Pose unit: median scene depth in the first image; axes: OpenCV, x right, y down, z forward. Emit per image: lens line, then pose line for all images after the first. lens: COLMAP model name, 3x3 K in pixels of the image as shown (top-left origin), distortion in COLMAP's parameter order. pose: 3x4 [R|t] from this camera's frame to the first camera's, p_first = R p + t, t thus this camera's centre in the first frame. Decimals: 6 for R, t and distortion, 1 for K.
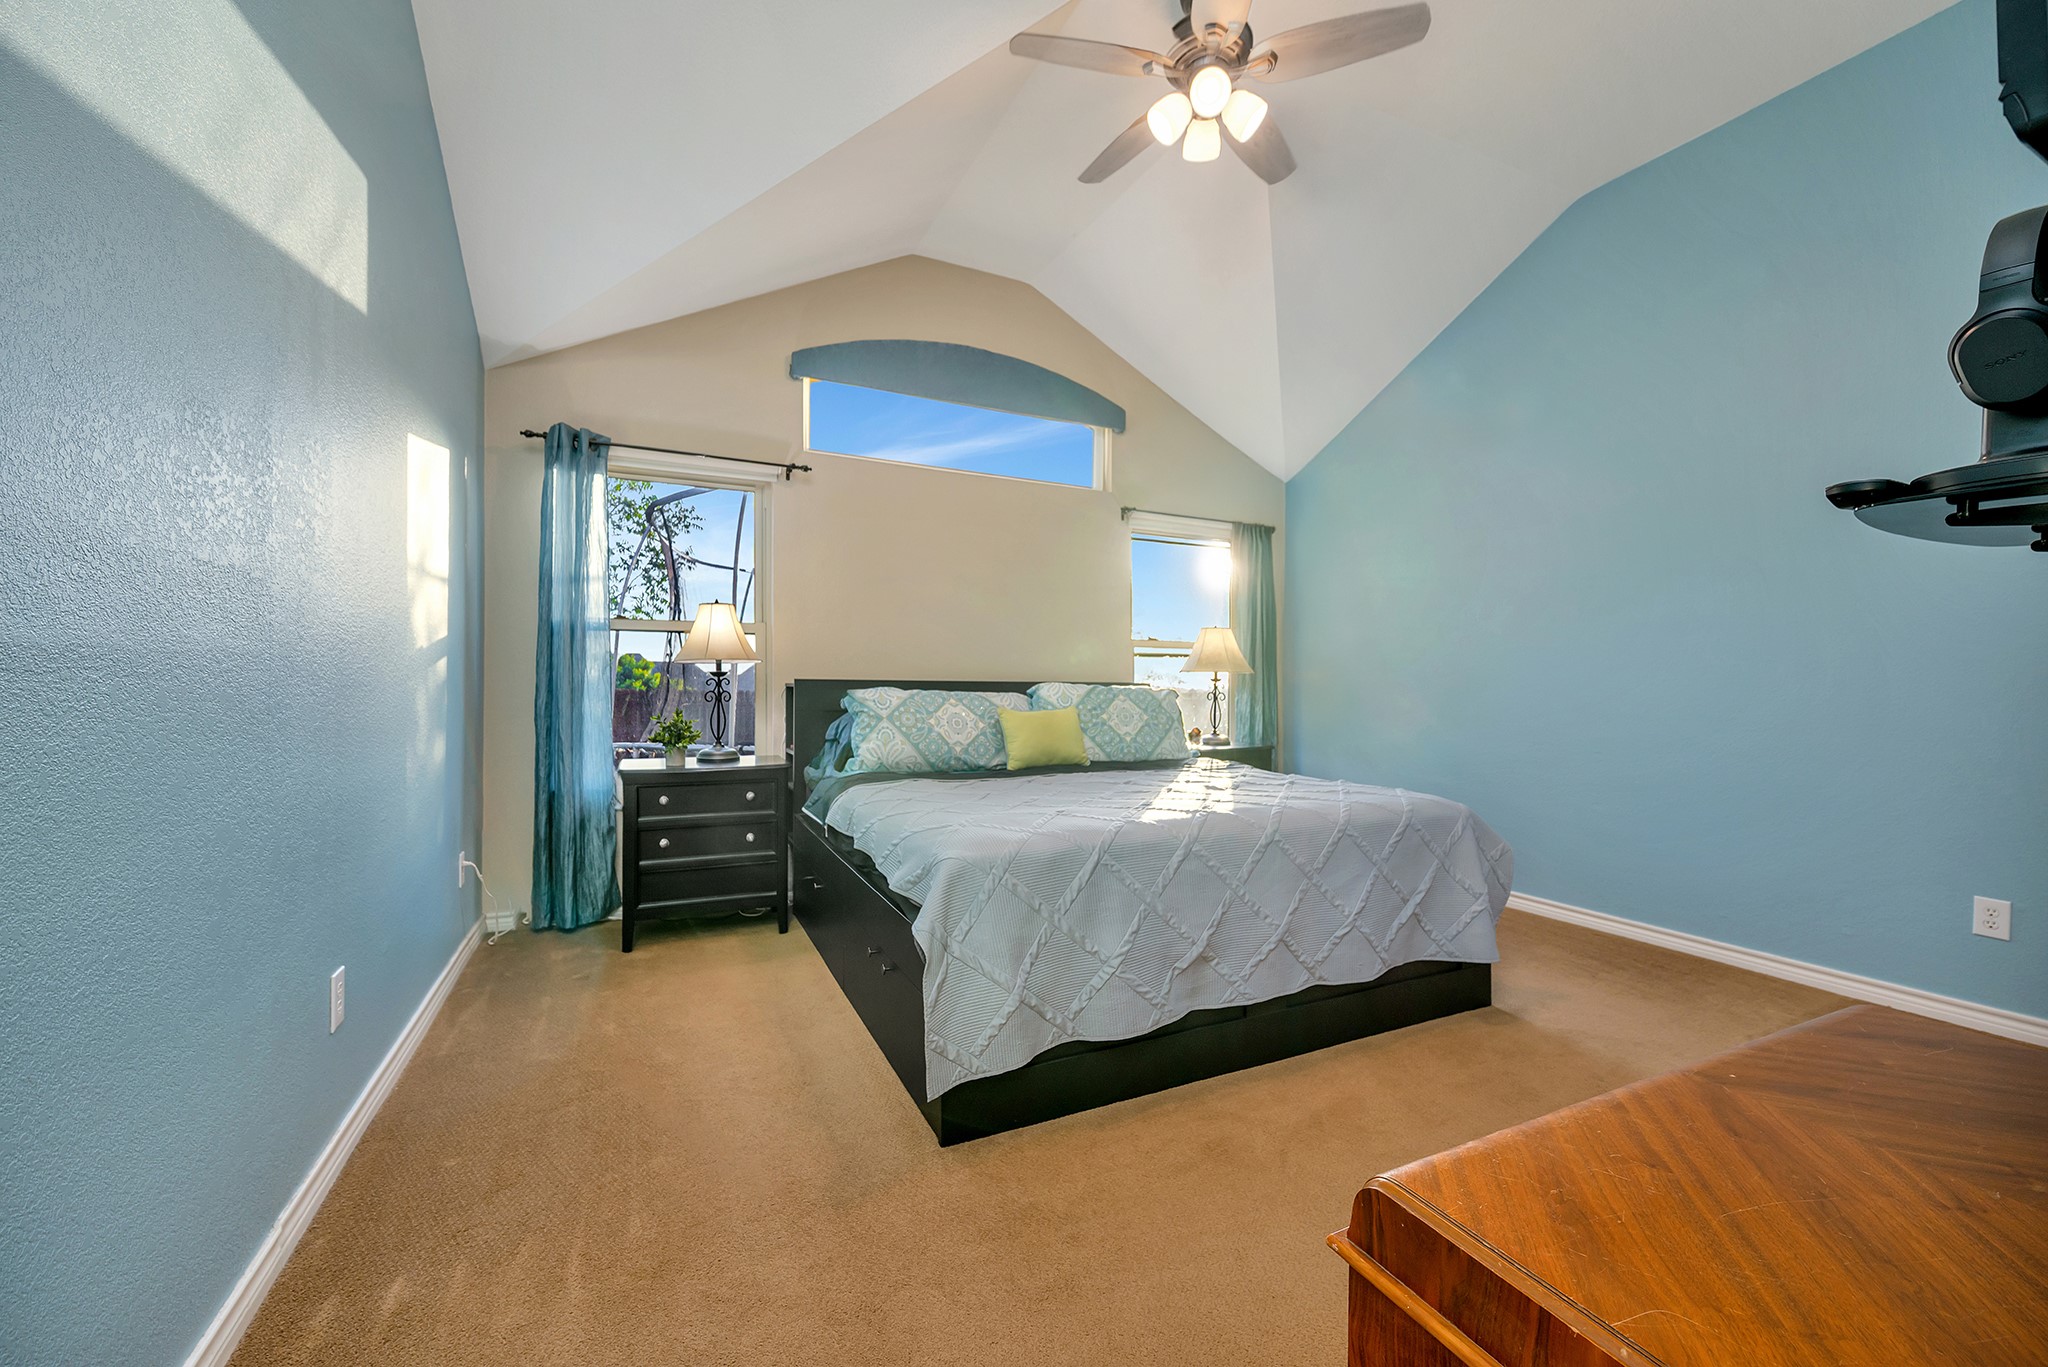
lens RADIAL K [[817.8, 0, 1045.6], [0, 817.8, 675.7], [0, 0, 1]] dist [0.001406, 0.000362]
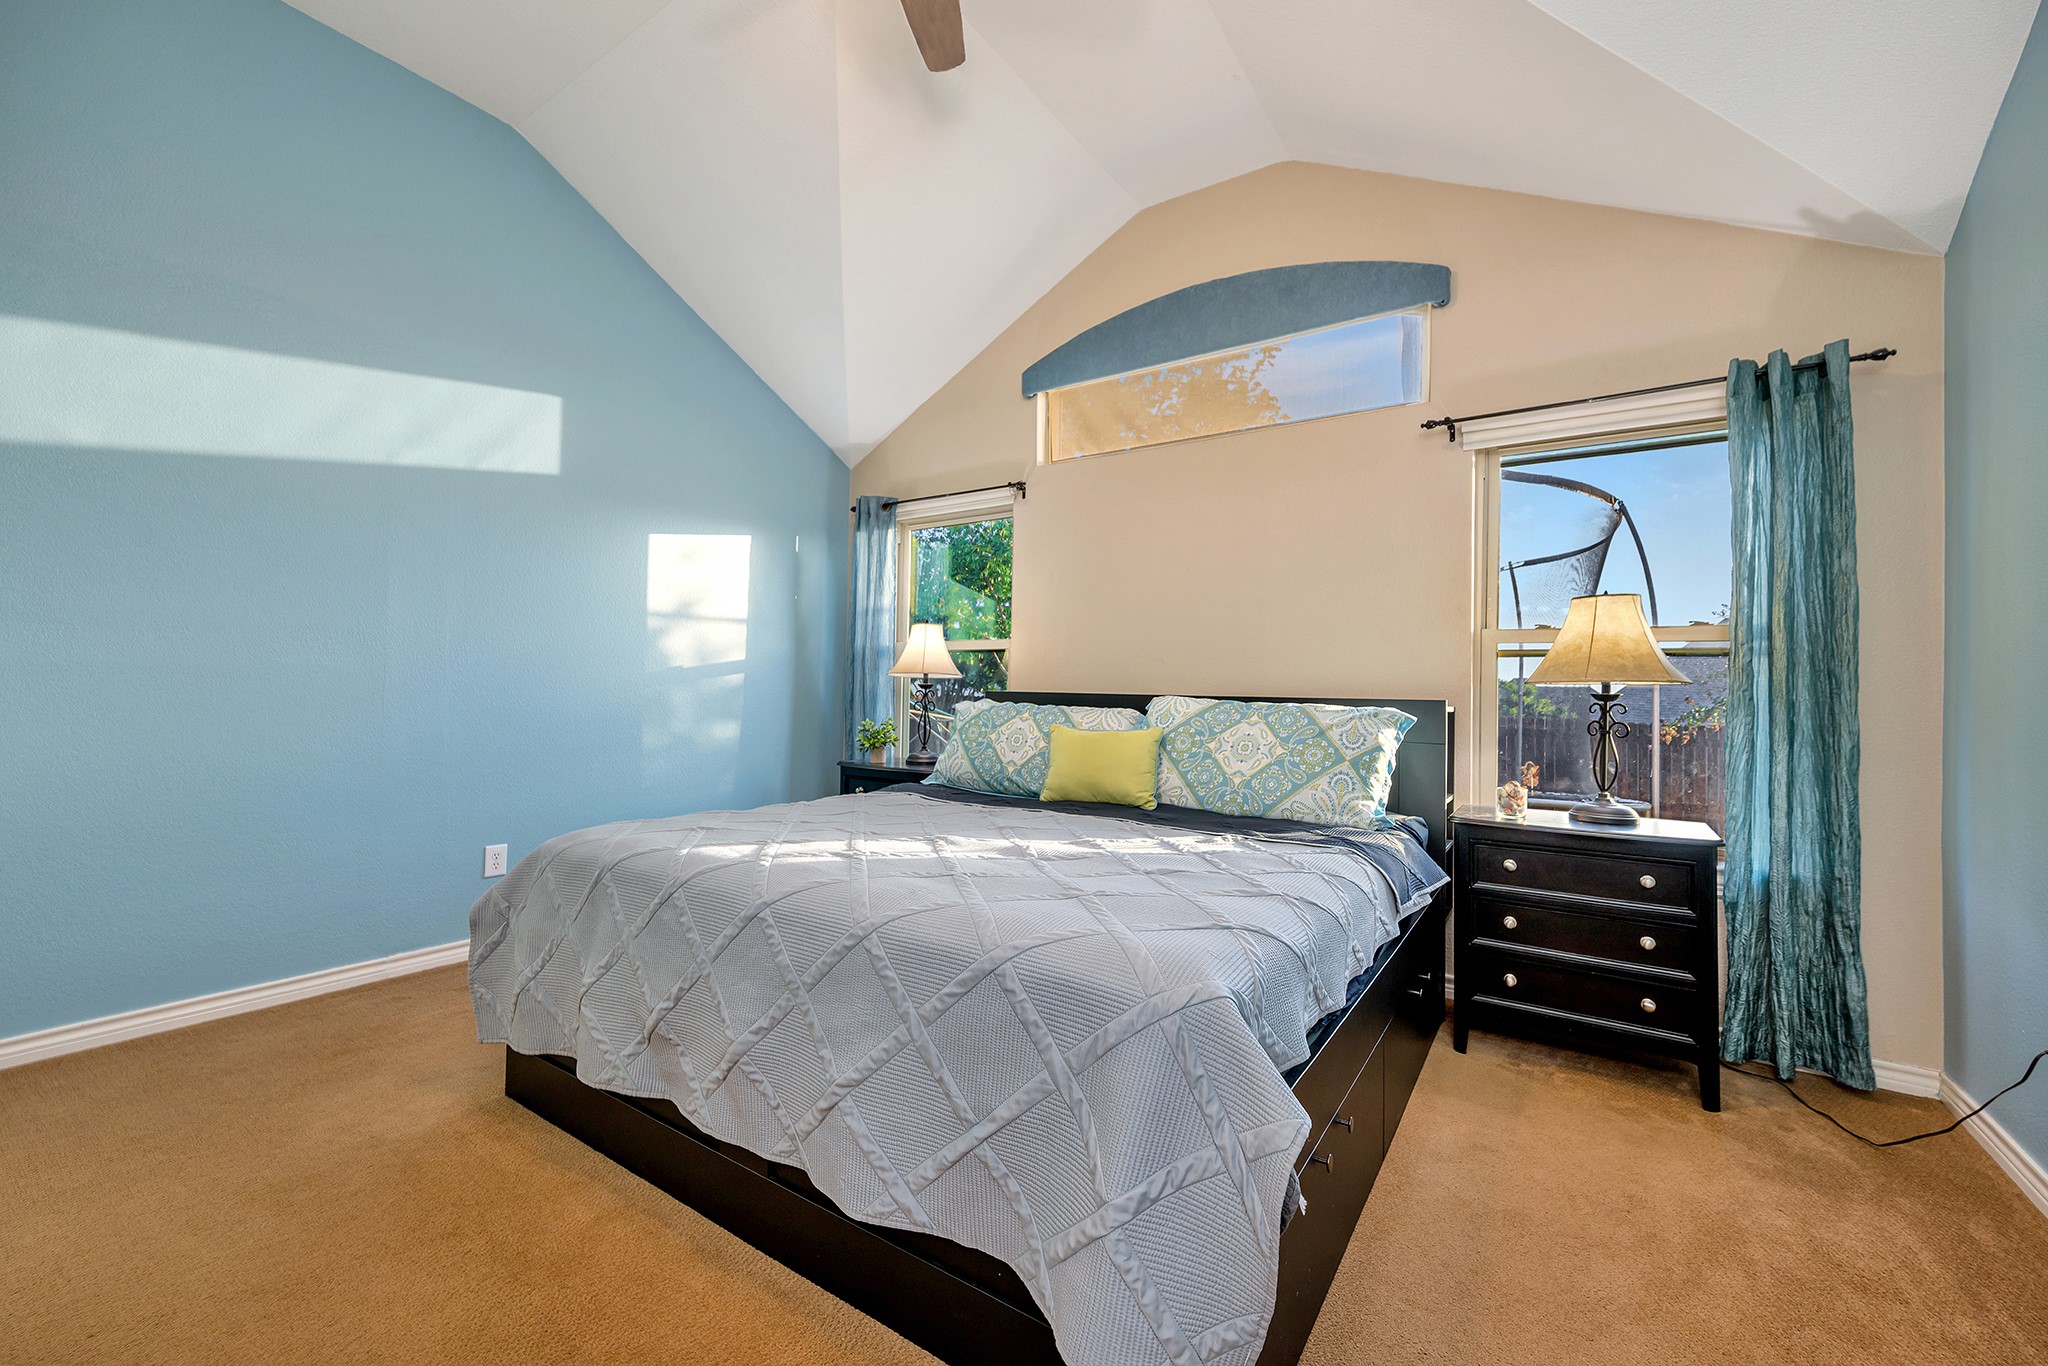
lens RADIAL K [[817.8, 0, 1037.5], [0, 817.8, 680.2], [0, 0, 1]] dist [0.001406, 0.000362]
pose [[0.496024, -0.013455, -0.868205, 0.613068], [-0.010123, 0.999722, -0.021277, 0.011052], [0.868250, 0.019343, 0.495750, 0.535562]]
